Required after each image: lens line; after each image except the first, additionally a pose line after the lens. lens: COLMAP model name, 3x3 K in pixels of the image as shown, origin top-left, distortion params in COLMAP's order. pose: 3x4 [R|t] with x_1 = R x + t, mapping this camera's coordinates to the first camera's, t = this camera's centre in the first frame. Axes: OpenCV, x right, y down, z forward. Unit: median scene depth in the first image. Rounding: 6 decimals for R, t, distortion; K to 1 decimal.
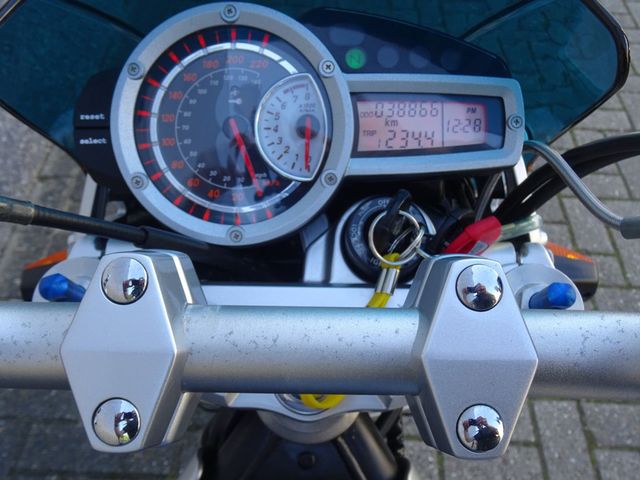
lens RADIAL K [[632.6, 0, 325.3], [0, 632.6, 238.6], [0, 0, 1]] dist [0.013830, 0.000000]
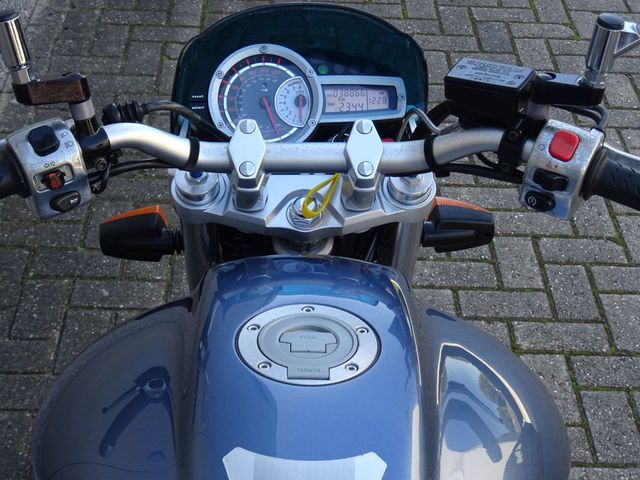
lens RADIAL K [[1223.1, 0, 318.9], [0, 1223.1, 240.2], [0, 0, 1]] dist [-0.017543, 0.000000]
pose [[0.999288, -0.018681, 0.032767, -0.106045], [0.025414, 0.975405, -0.218949, 1.124978], [-0.027871, 0.219626, 0.975186, -2.747171]]
